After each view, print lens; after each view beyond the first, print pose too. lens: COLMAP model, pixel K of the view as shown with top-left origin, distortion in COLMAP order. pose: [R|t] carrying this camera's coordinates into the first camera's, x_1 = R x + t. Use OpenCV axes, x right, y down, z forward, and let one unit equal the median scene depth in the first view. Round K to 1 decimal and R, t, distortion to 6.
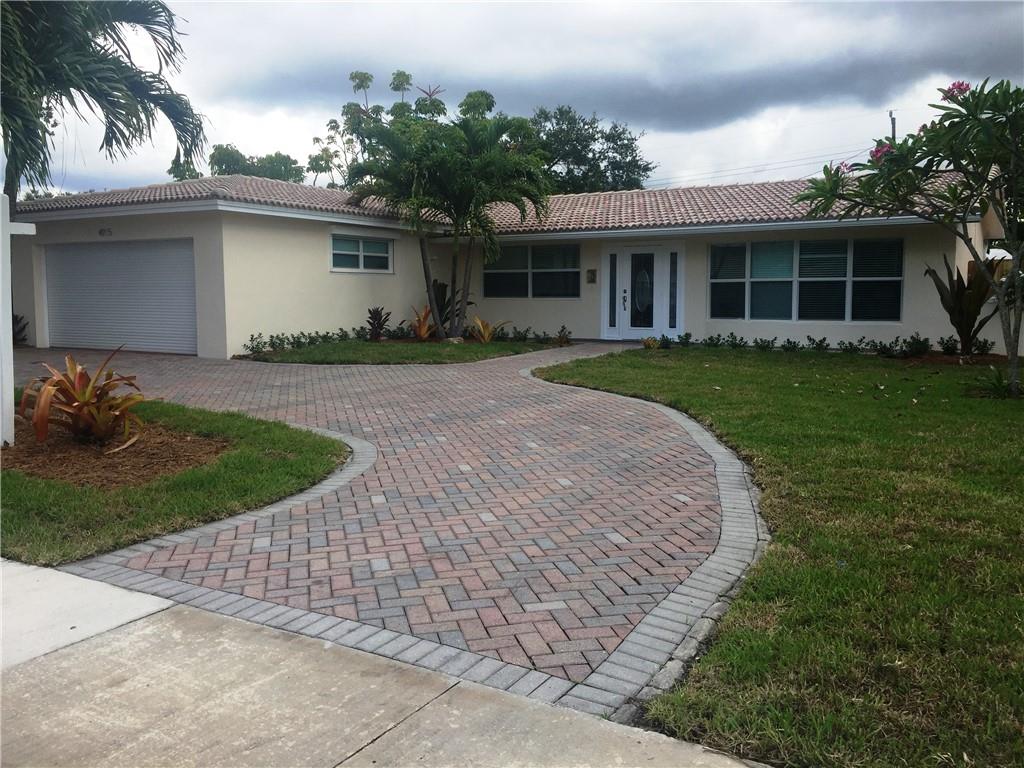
lens RADIAL K [[876.3, 0, 512.0], [0, 876.3, 384.0], [0, 0, 1]] dist [-0.071128, 0.002502]
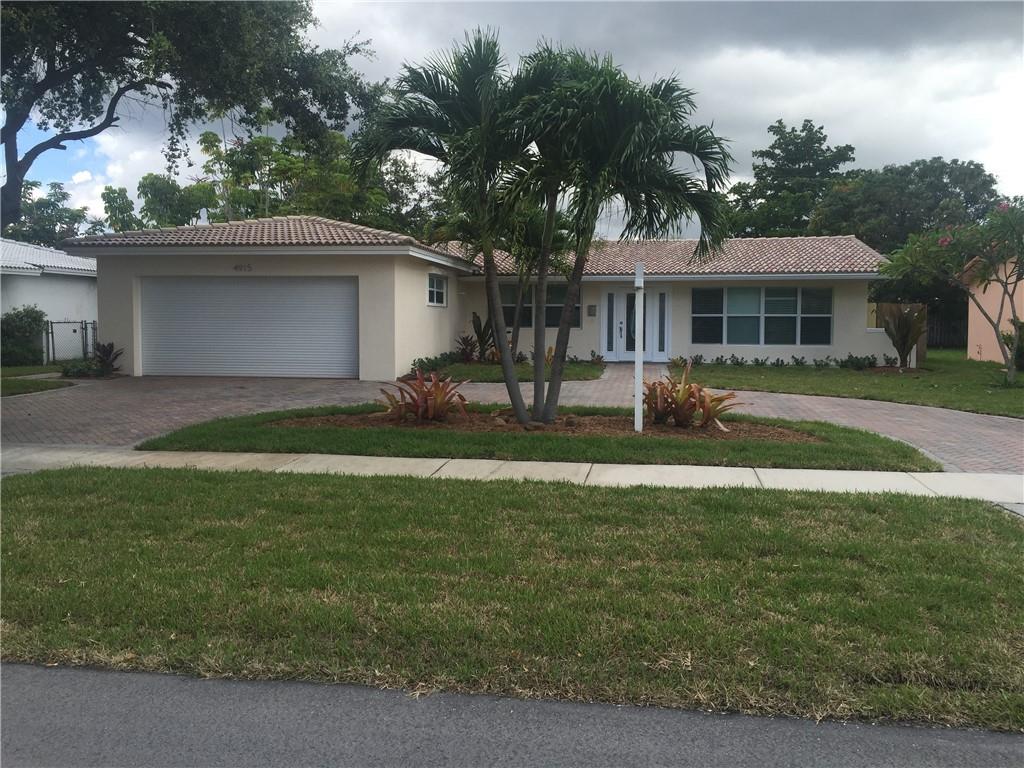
lens RADIAL K [[876.3, 0, 512.0], [0, 876.3, 384.0], [0, 0, 1]] dist [-0.071128, 0.002502]
pose [[0.919039, -0.026460, 0.393277, -0.564922], [0.034235, 0.999332, -0.012765, -0.006694], [-0.392677, 0.025196, 0.919331, -0.110928]]
